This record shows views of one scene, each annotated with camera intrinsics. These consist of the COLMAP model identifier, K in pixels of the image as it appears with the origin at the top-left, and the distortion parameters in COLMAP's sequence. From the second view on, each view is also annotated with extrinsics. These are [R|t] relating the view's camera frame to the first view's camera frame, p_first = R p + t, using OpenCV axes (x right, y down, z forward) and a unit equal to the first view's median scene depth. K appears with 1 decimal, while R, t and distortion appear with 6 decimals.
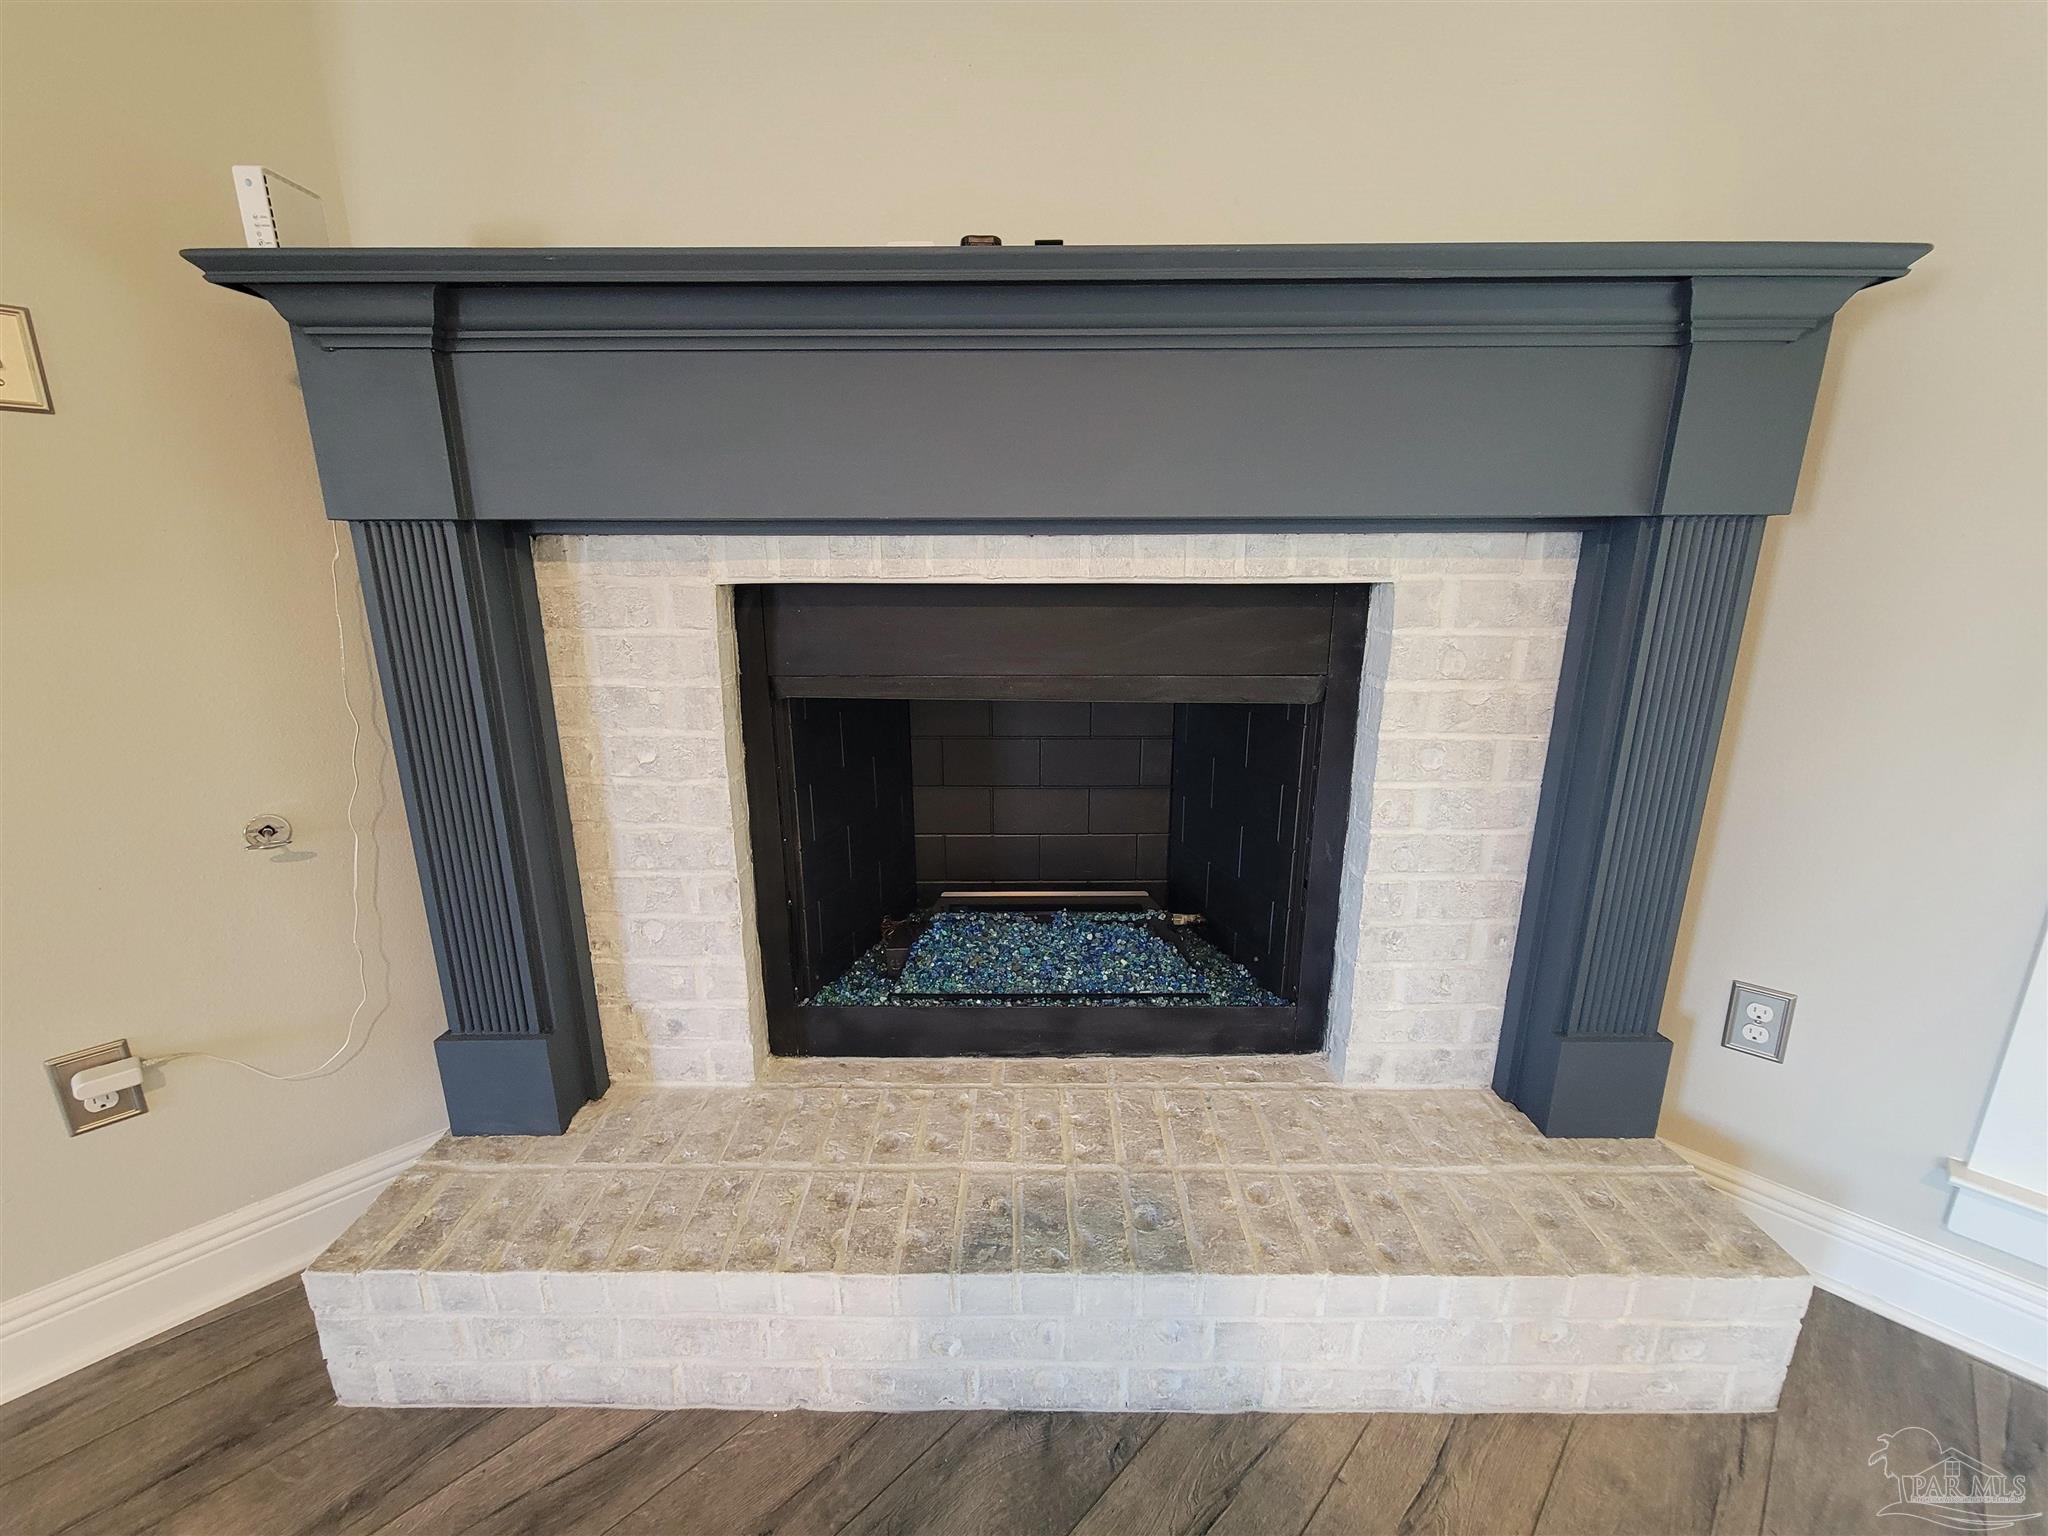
lens RADIAL K [[835.4, 0, 1024.4], [0, 835.4, 784.4], [0, 0, 1]] dist [0.000396, -0.002221]
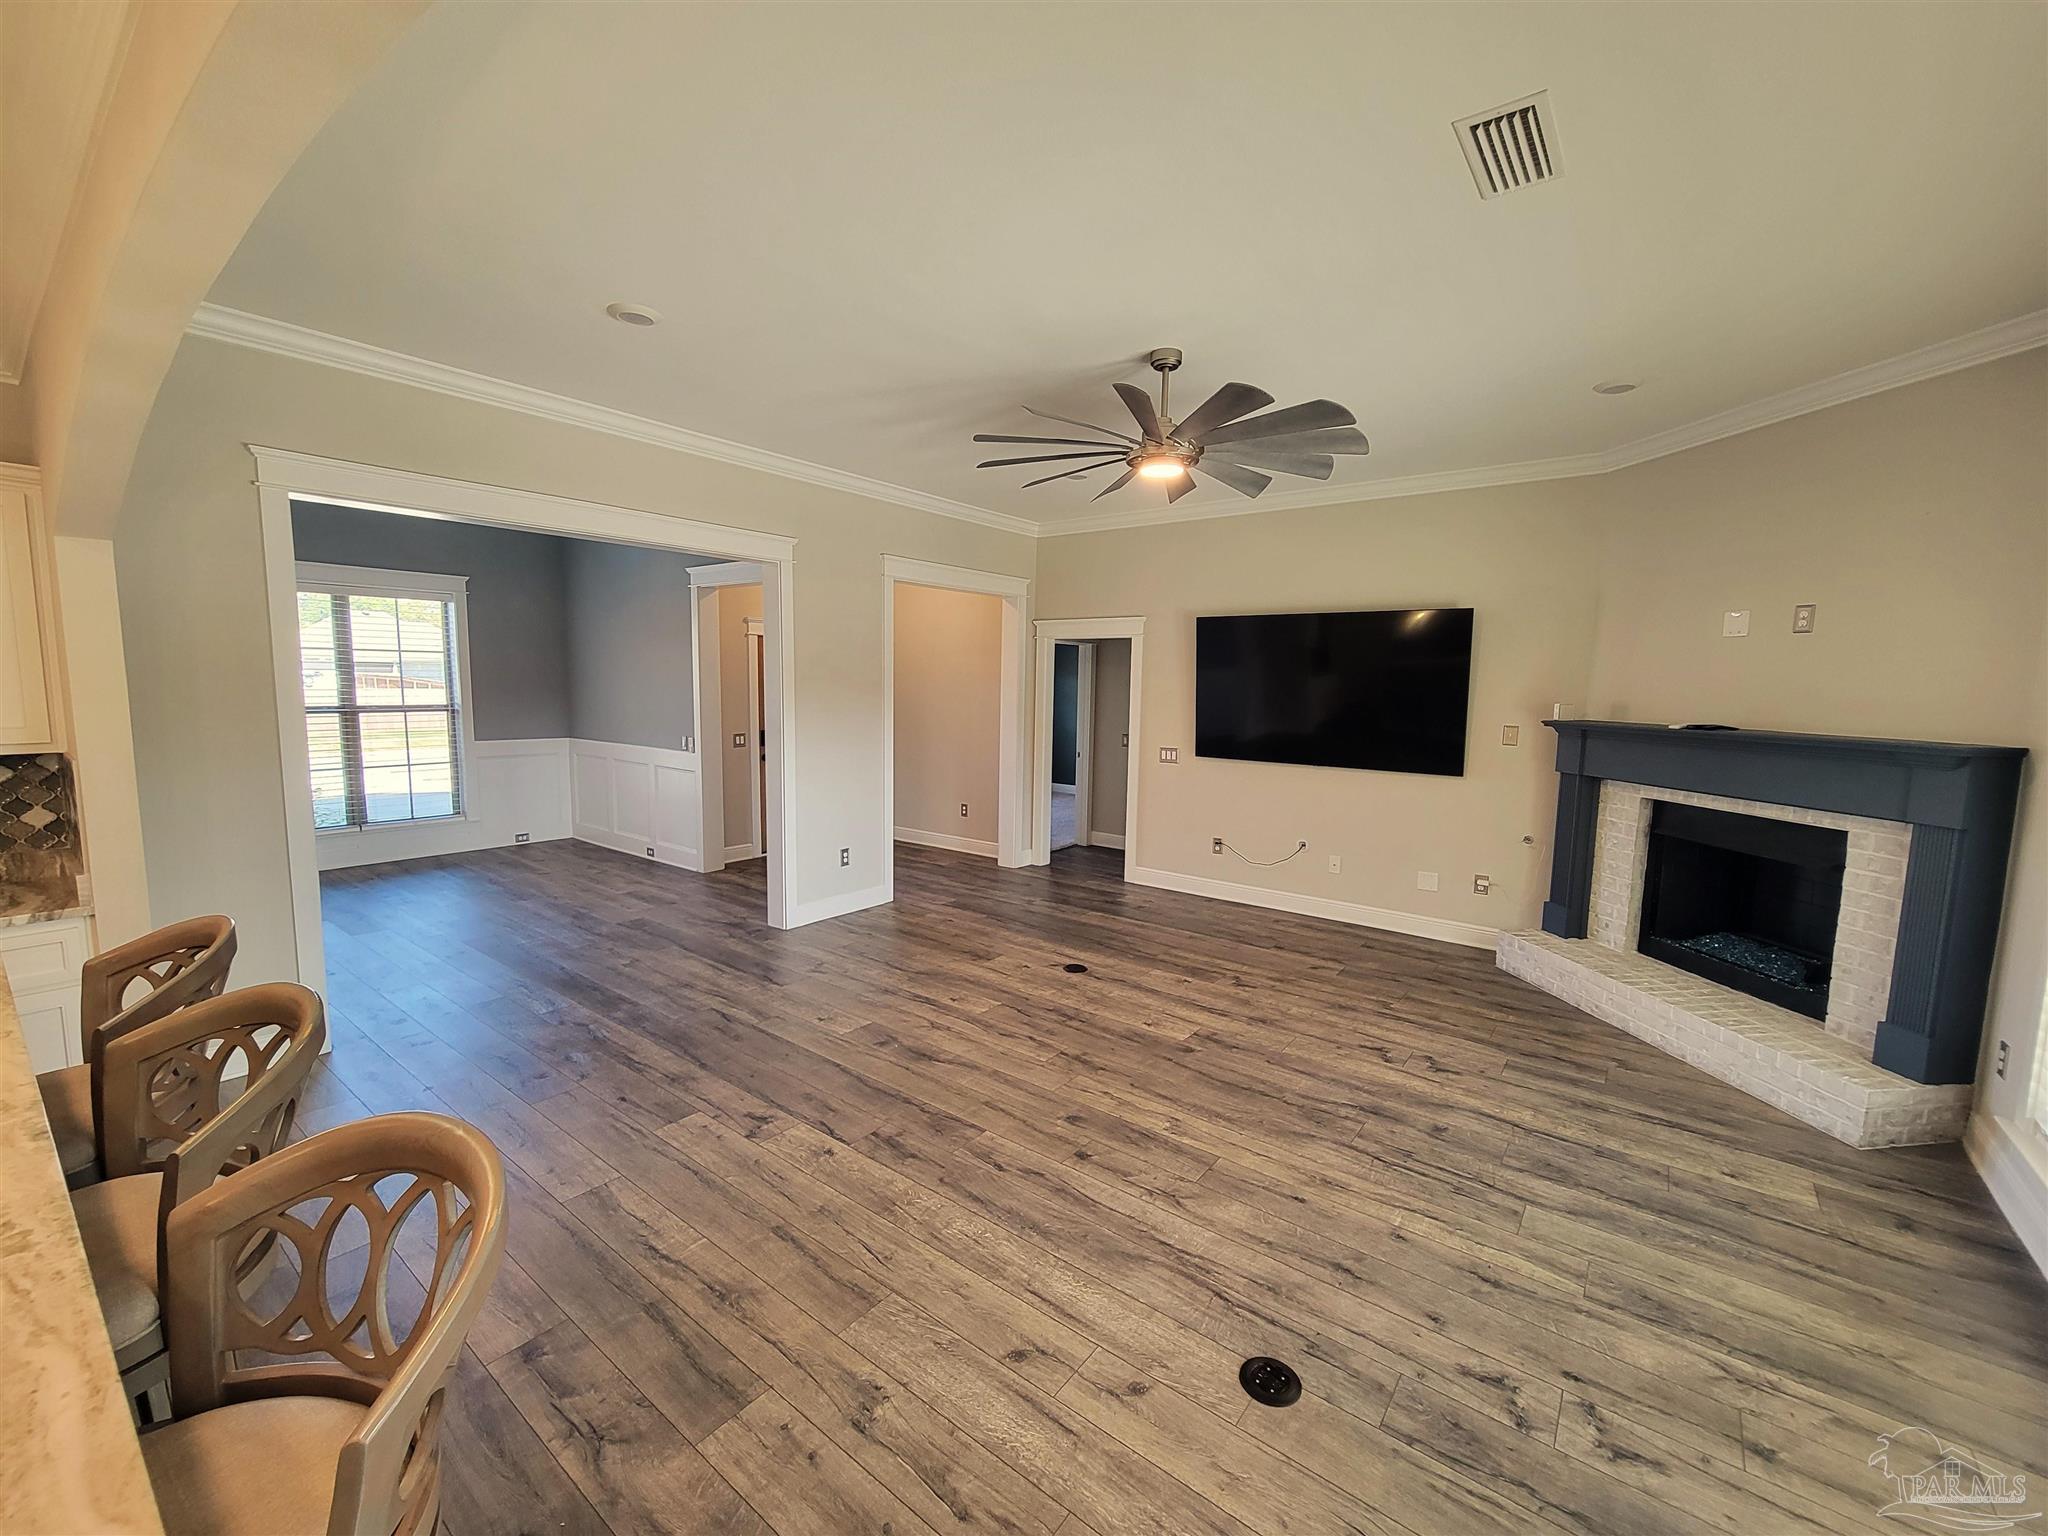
lens RADIAL K [[835.4, 0, 1028.1], [0, 835.4, 766.1], [0, 0, 1]] dist [0.000396, -0.002221]
pose [[0.128320, 0.103985, -0.986266, 2.728723], [-0.279369, 0.958004, 0.064657, 0.128510], [0.951571, 0.267235, 0.151981, -2.018745]]
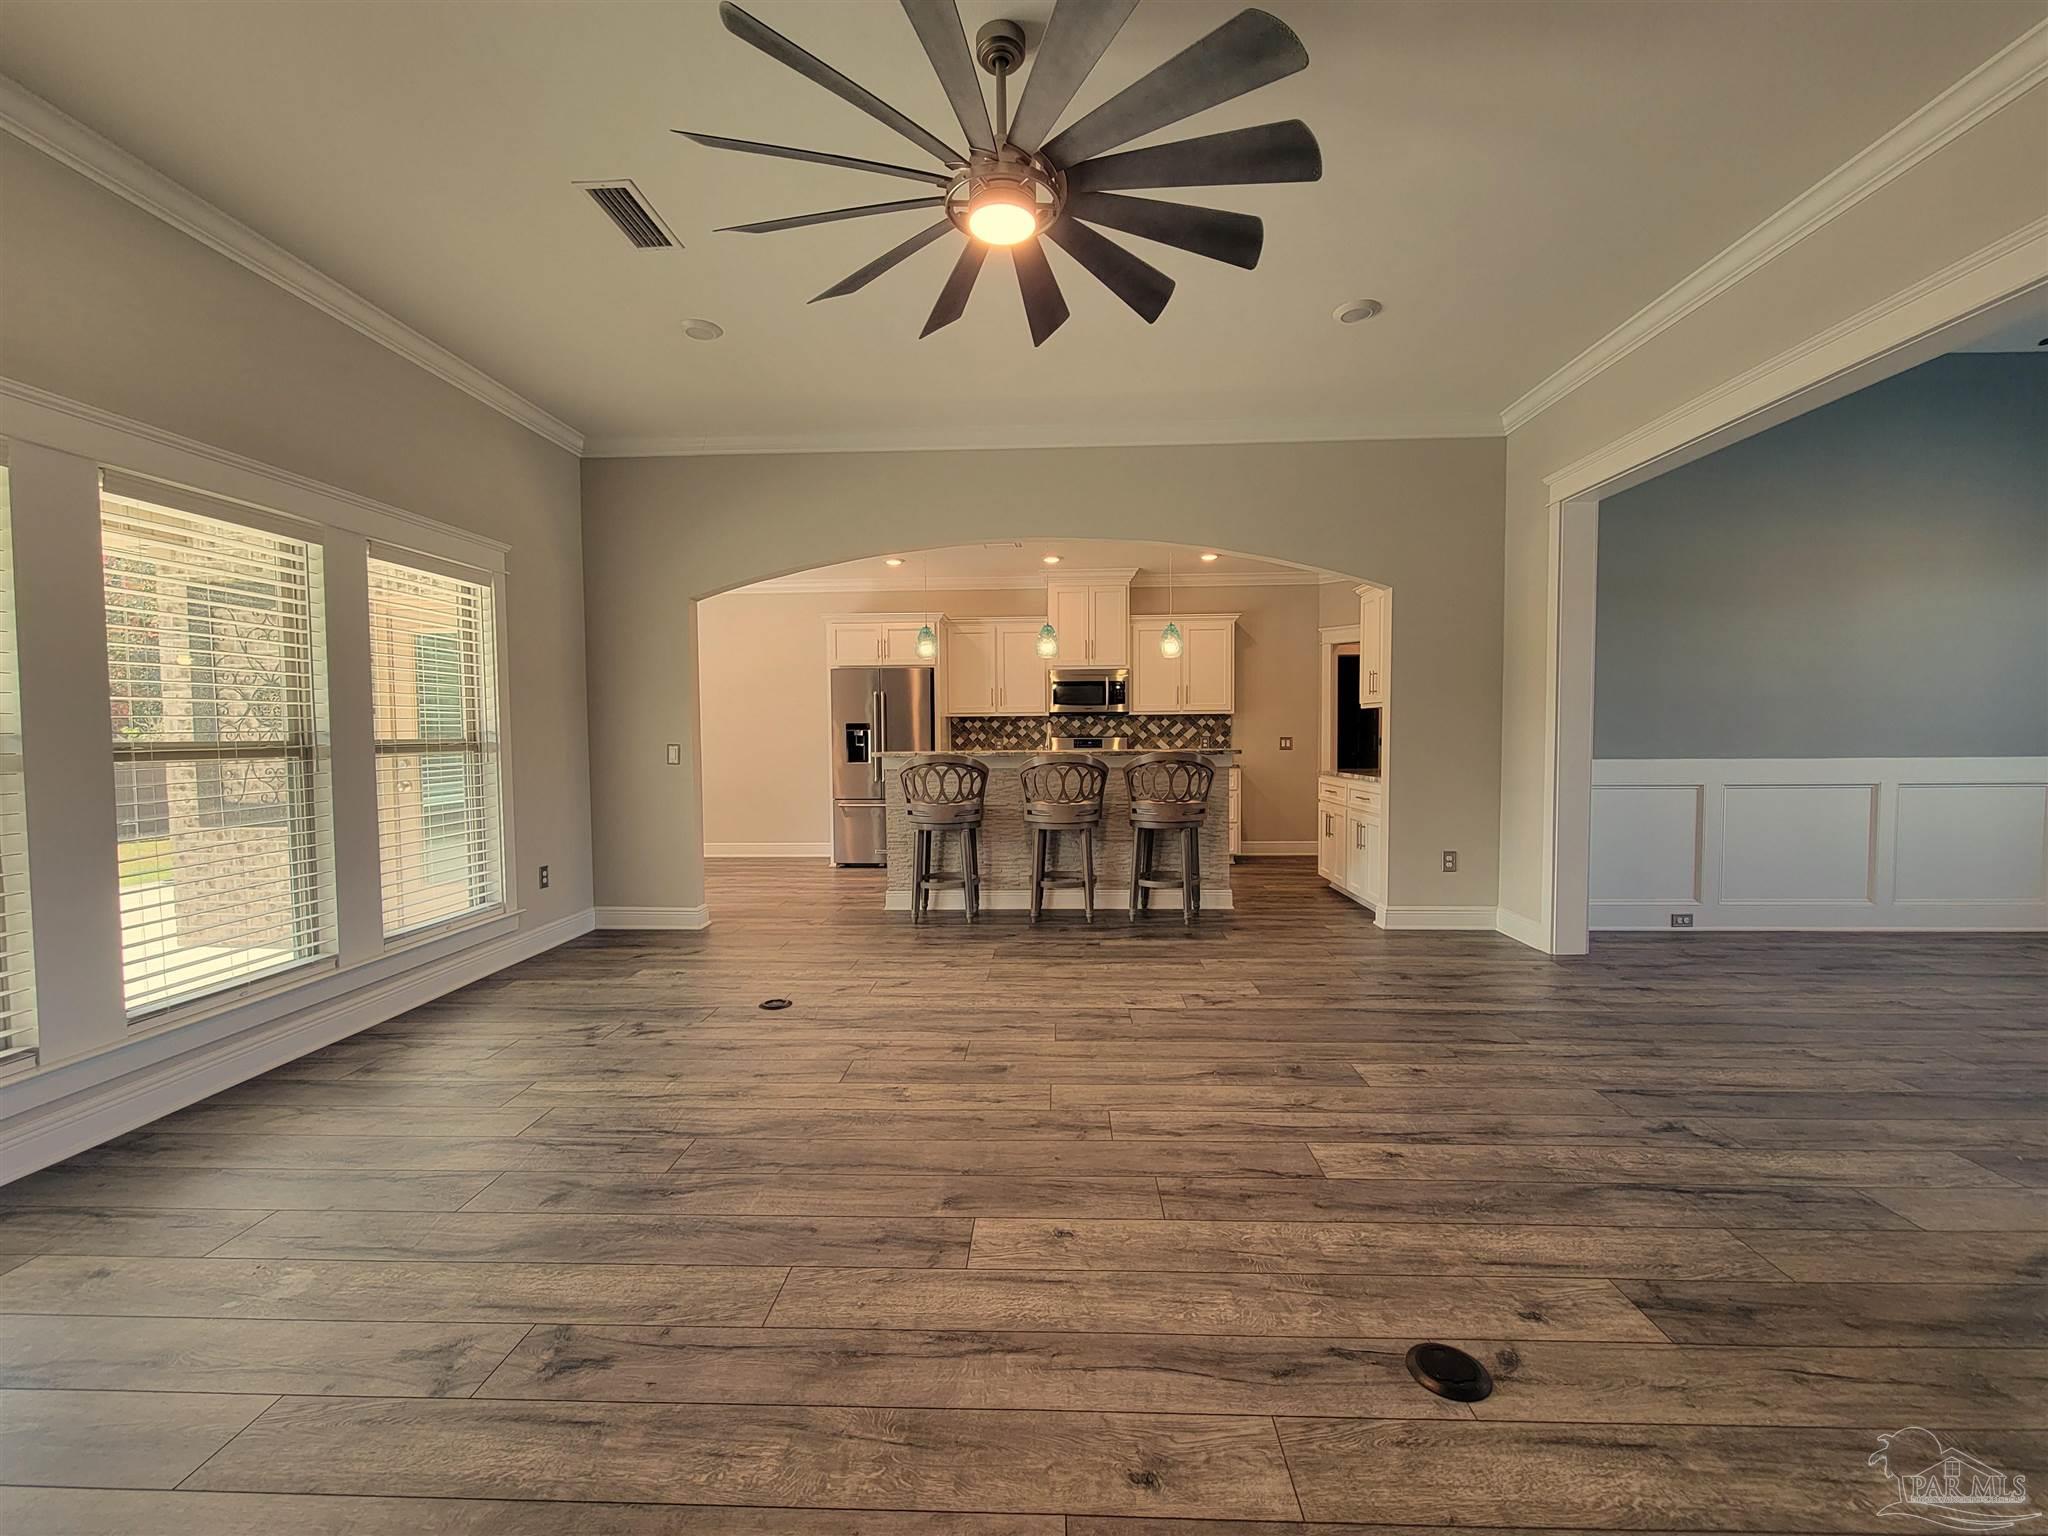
lens RADIAL K [[835.4, 0, 1020.2], [0, 835.4, 777.2], [0, 0, 1]] dist [0.000396, -0.002221]
pose [[-0.673302, -0.033248, 0.738620, -1.264795], [0.204631, 0.951586, 0.229369, -0.037475], [-0.710486, 0.305579, -0.633901, -0.077058]]
